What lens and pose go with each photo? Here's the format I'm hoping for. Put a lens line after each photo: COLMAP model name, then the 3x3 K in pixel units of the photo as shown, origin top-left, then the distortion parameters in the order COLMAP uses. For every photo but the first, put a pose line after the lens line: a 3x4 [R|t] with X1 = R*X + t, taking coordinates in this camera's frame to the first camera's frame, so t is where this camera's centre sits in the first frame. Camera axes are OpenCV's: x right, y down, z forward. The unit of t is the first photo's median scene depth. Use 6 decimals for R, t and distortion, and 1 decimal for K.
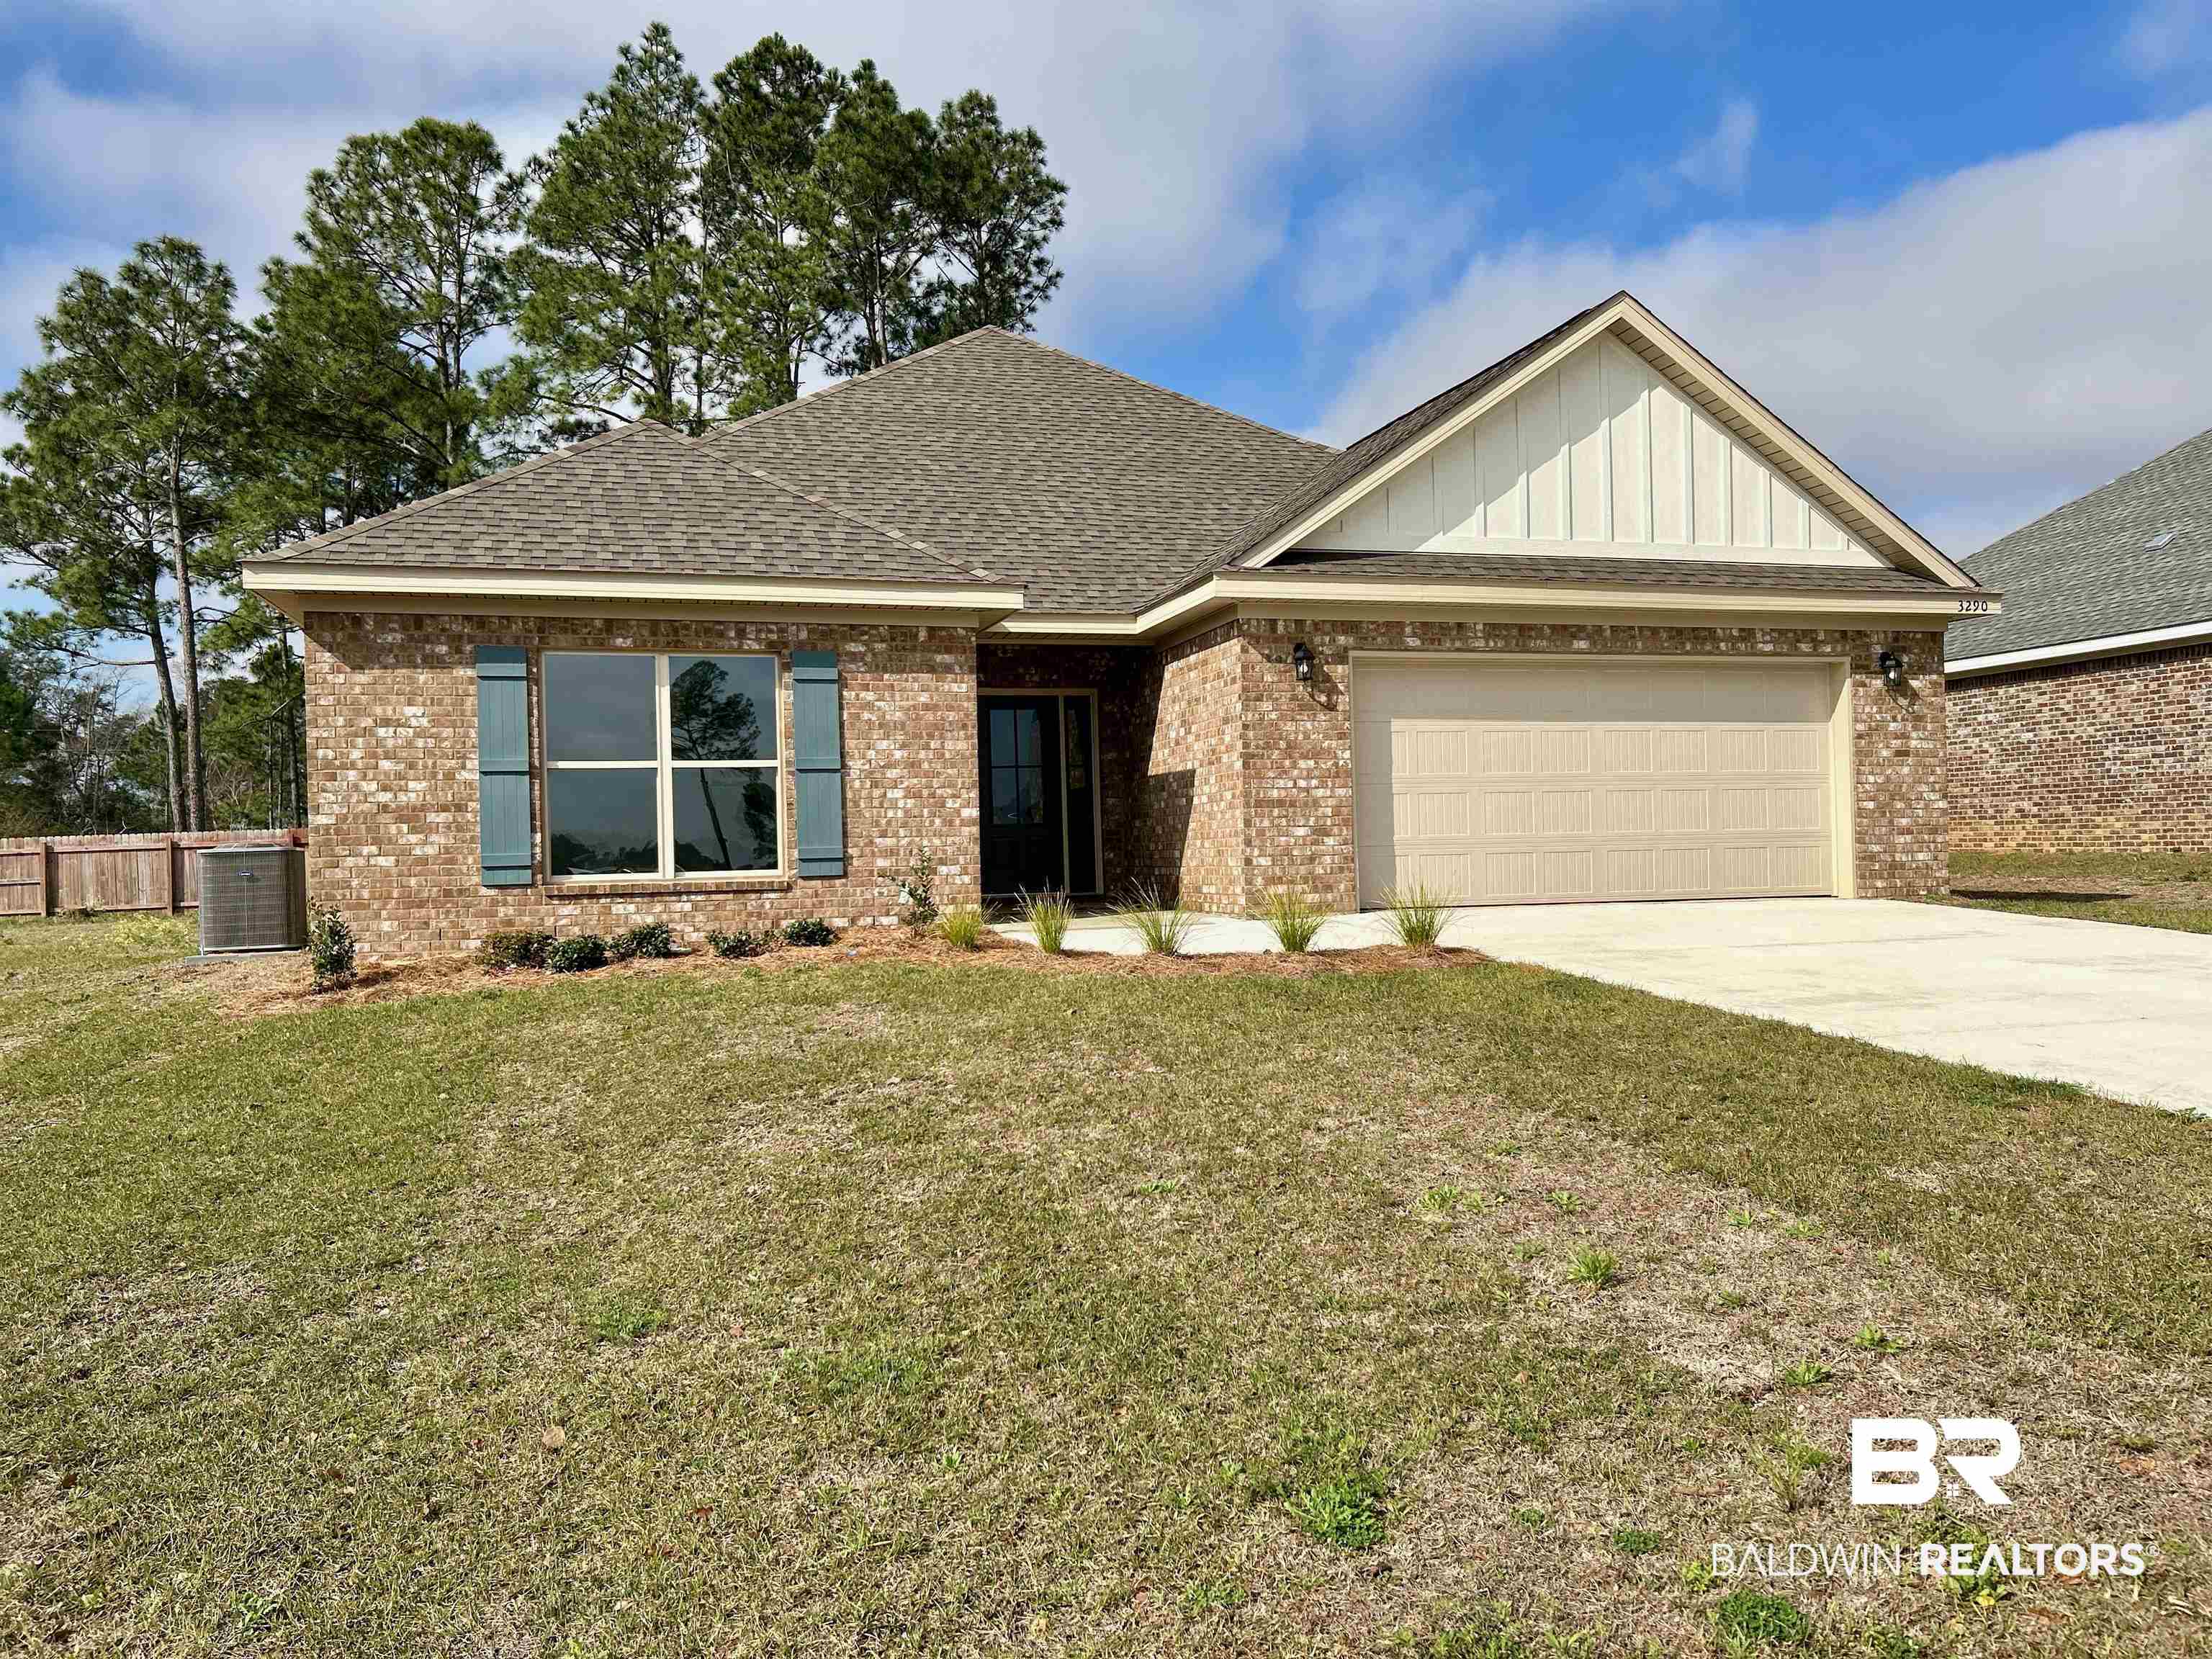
lens RADIAL K [[1697.9, 0, 1042.1], [0, 1697.9, 833.5], [0, 0, 1]] dist [0.049818, -0.026603]
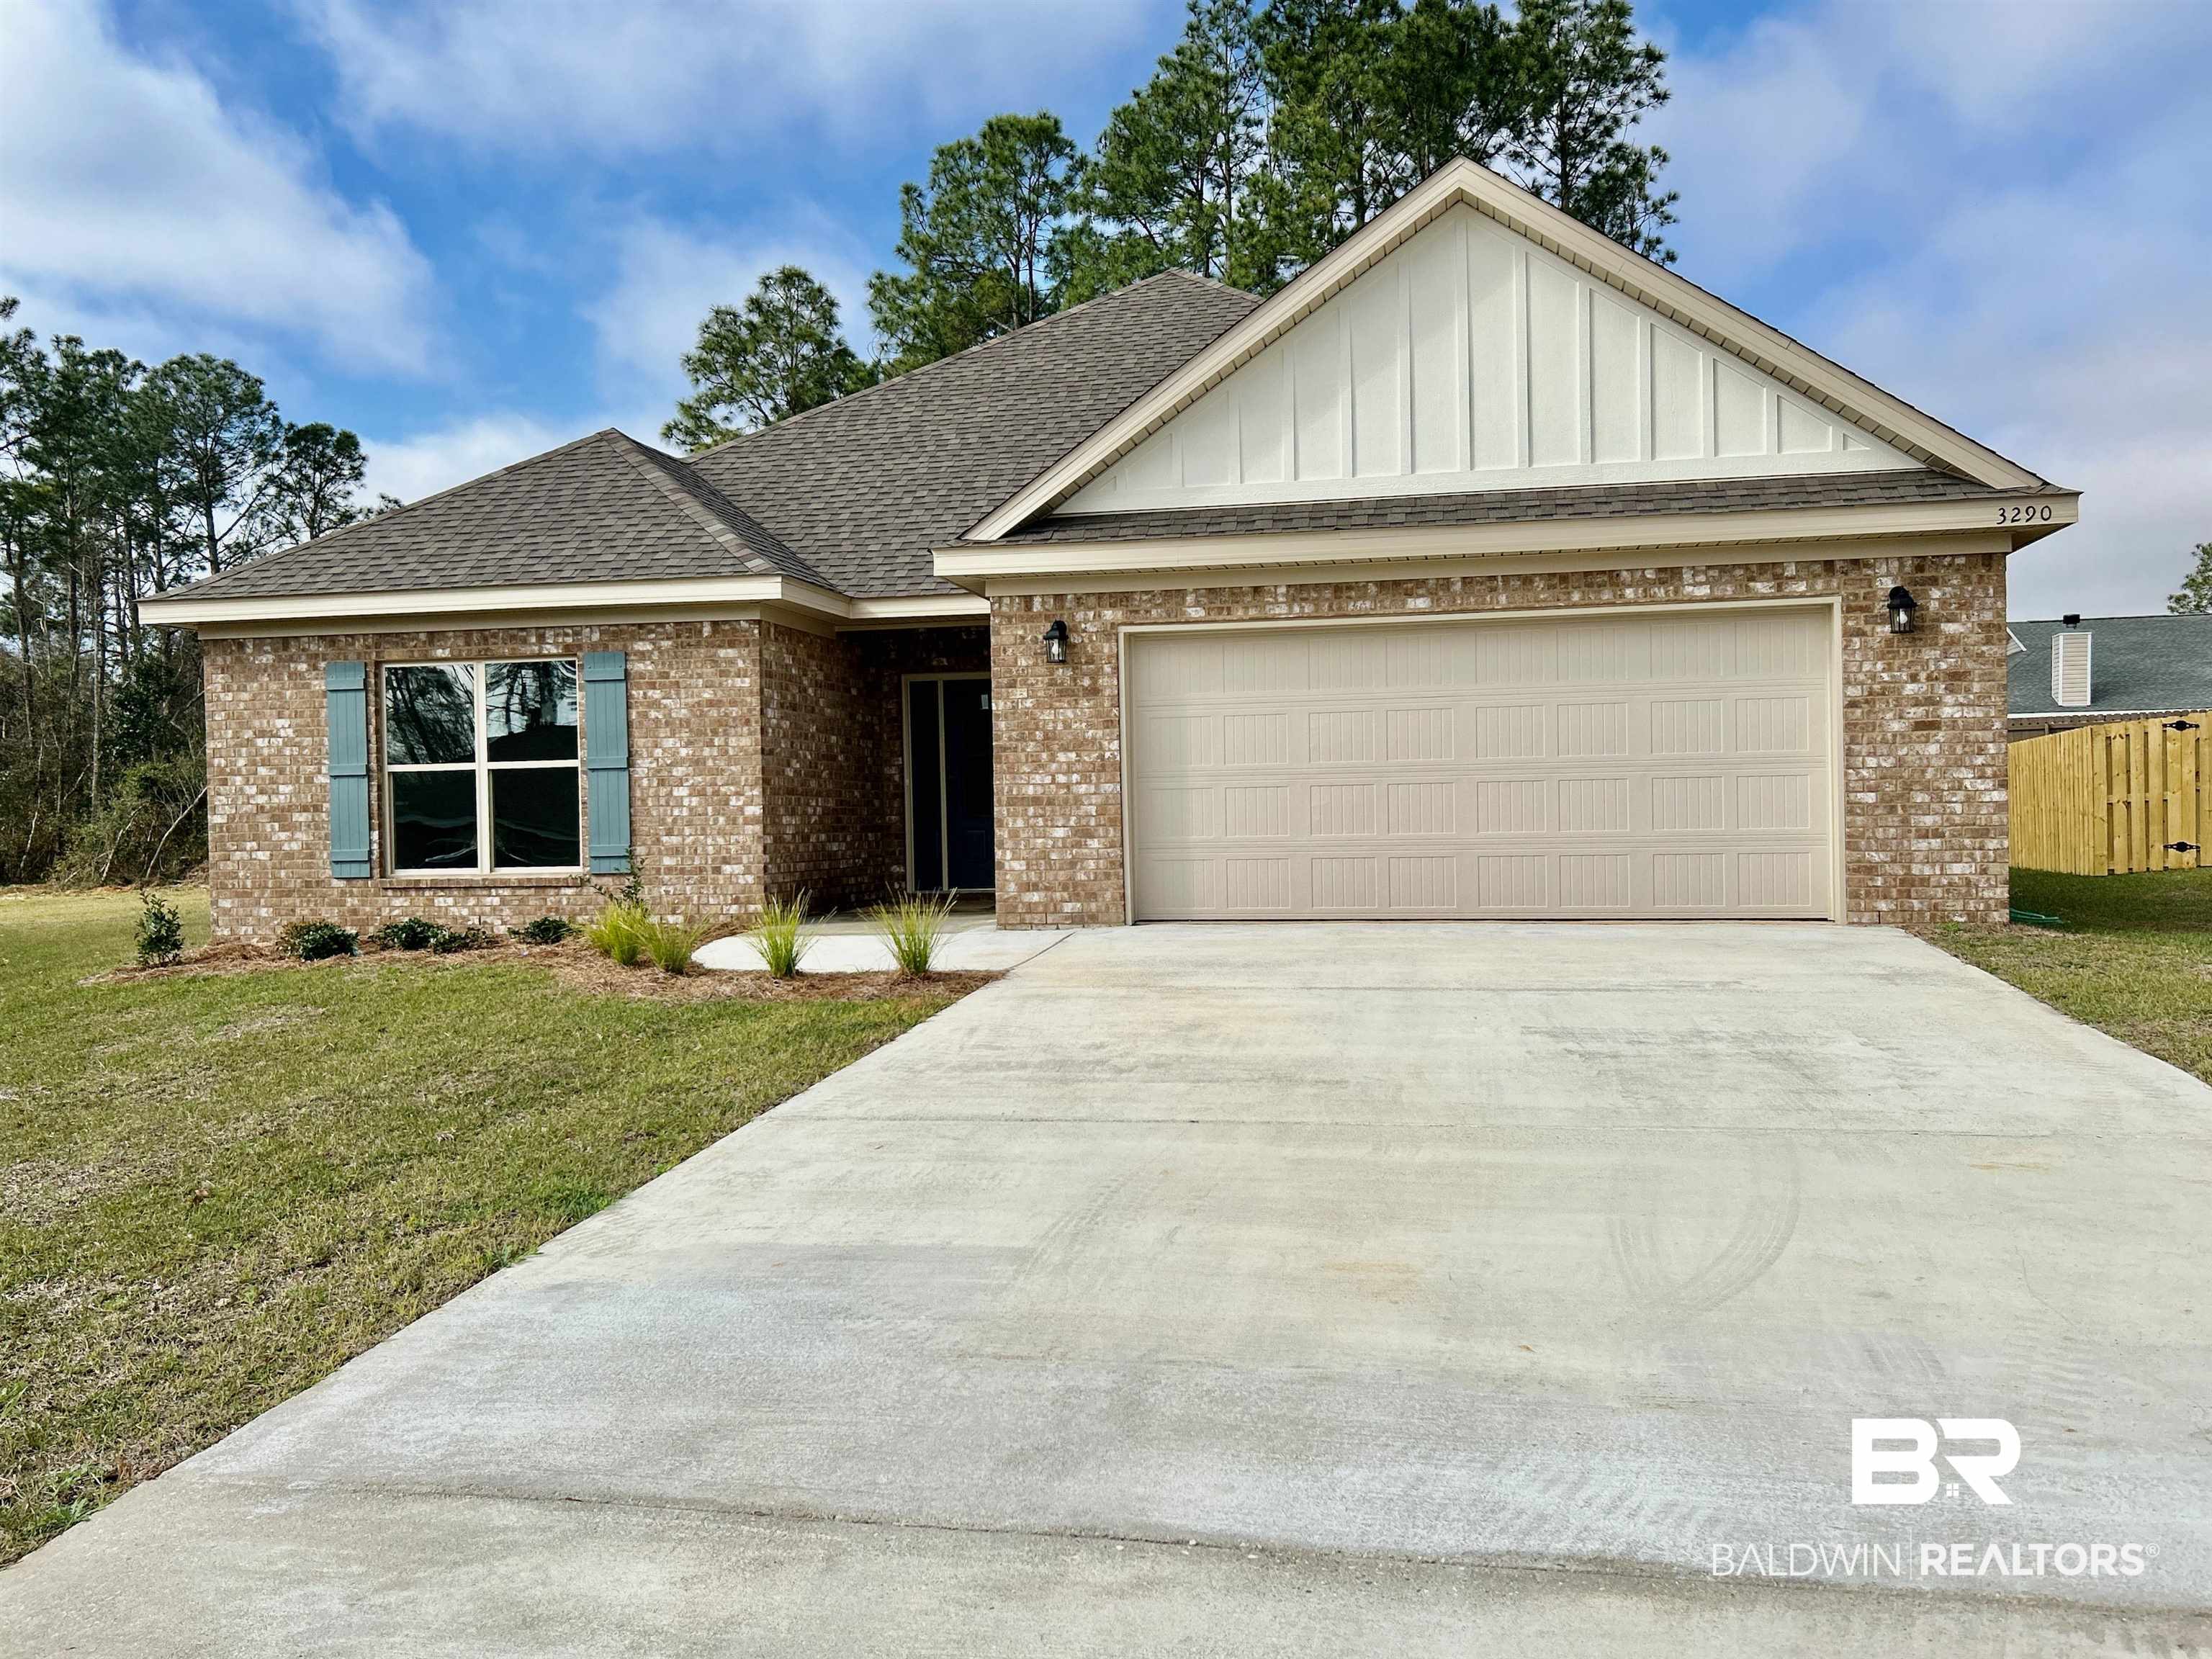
lens RADIAL K [[1697.9, 0, 1100.9], [0, 1697.9, 833.9], [0, 0, 1]] dist [0.049818, -0.026603]
pose [[0.888125, 0.011026, -0.459470, 0.581567], [0.006651, 0.999299, 0.036837, -0.033387], [0.459554, -0.035772, 0.887429, 0.219757]]
